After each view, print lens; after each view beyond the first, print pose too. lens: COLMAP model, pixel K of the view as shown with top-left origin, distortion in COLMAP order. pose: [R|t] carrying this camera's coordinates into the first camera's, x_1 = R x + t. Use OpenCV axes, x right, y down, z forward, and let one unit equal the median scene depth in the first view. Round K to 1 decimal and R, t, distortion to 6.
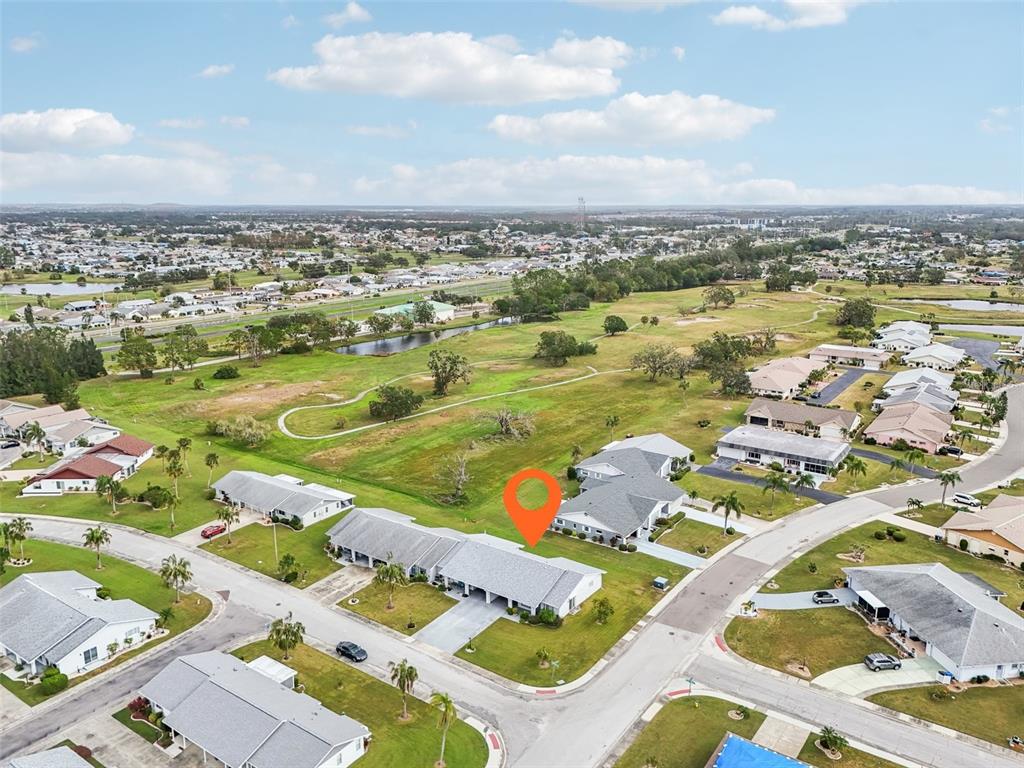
lens RADIAL K [[780.4, 0, 511.7], [0, 780.4, 364.4], [0, 0, 1]] dist [0.080535, -0.083550]
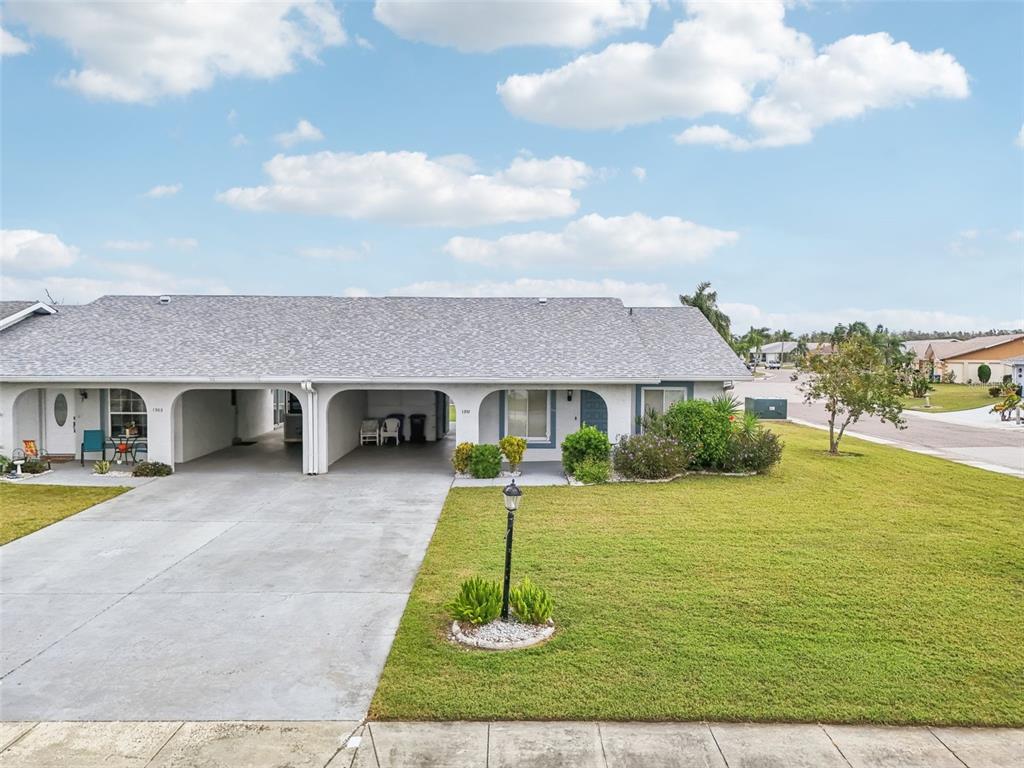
lens RADIAL K [[768.0, 0, 512.0], [0, 768.0, 384.0], [0, 0, 1]] dist [0.076103, -0.063469]
pose [[0.816135, -0.021168, 0.577473, -0.064029], [0.114134, 0.985548, -0.125178, 0.209055], [-0.566478, 0.168071, 0.806756, 0.557562]]
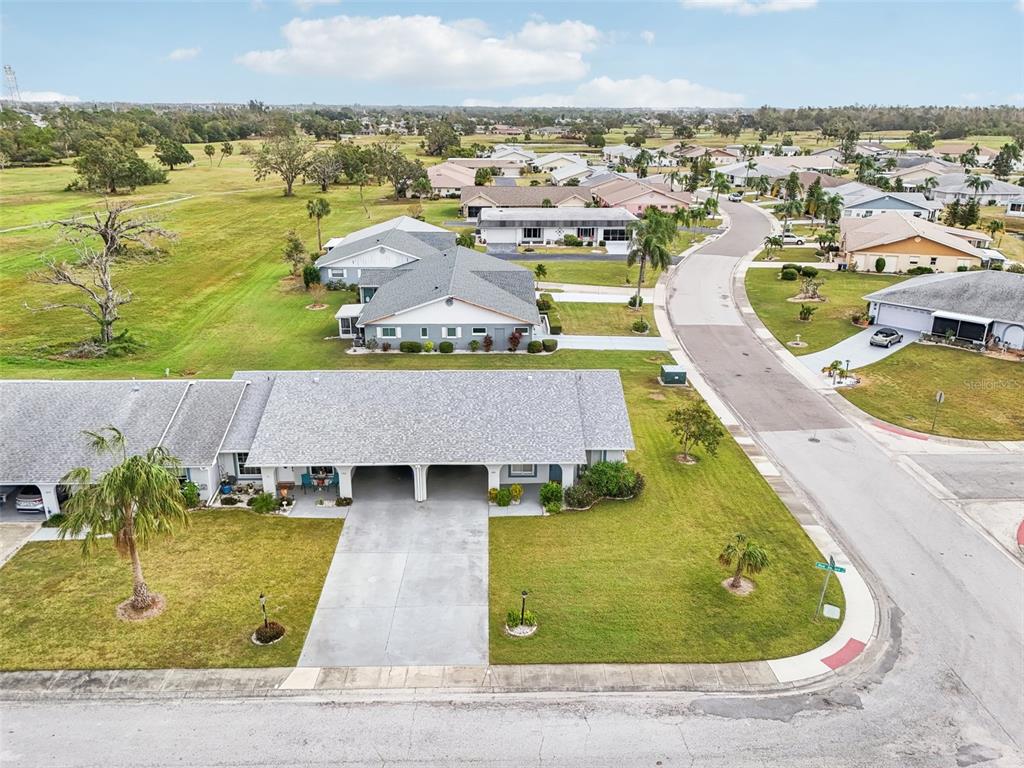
lens RADIAL K [[768.0, 0, 512.0], [0, 768.0, 384.0], [0, 0, 1]] dist [0.076103, -0.063469]
pose [[0.799793, -0.196626, 0.567159, -0.128754], [0.115989, 0.977646, 0.175371, 0.128824], [-0.588963, -0.074476, 0.804721, 0.461533]]
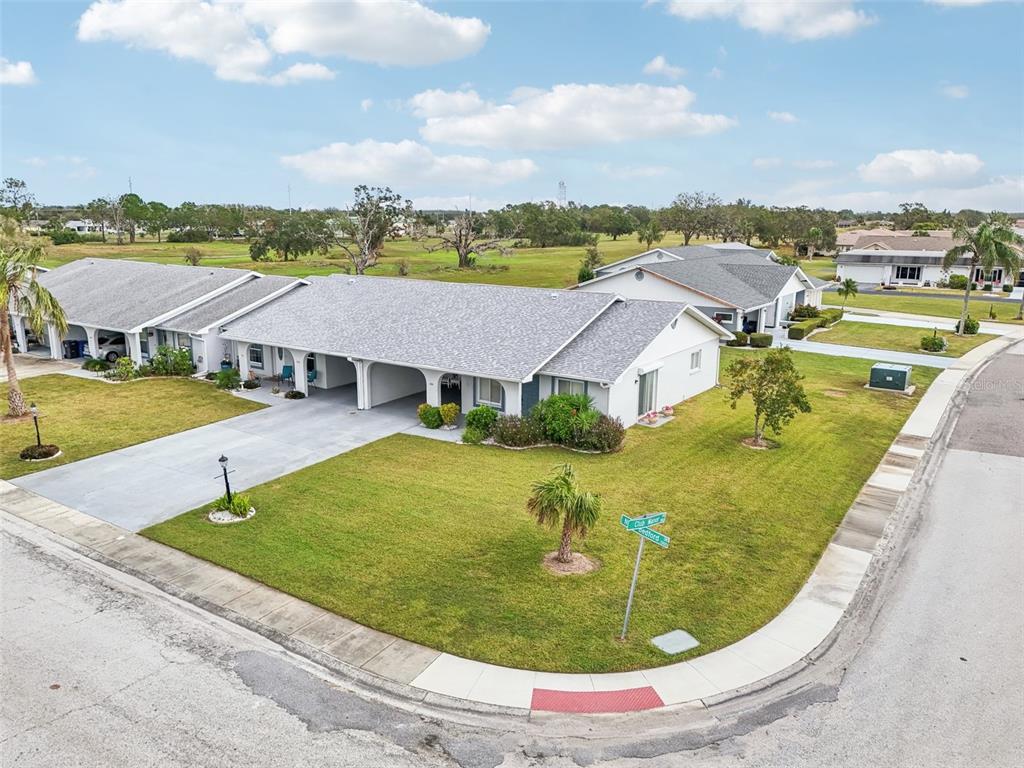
lens RADIAL K [[765.1, 0, 512.2], [0, 765.1, 368.1], [0, 0, 1]] dist [0.077661, -0.064157]
pose [[0.999595, 0.002316, 0.028379, 0.012475], [-0.002058, 0.999956, -0.009113, 0.195578], [-0.028399, 0.009051, 0.999556, 0.472589]]
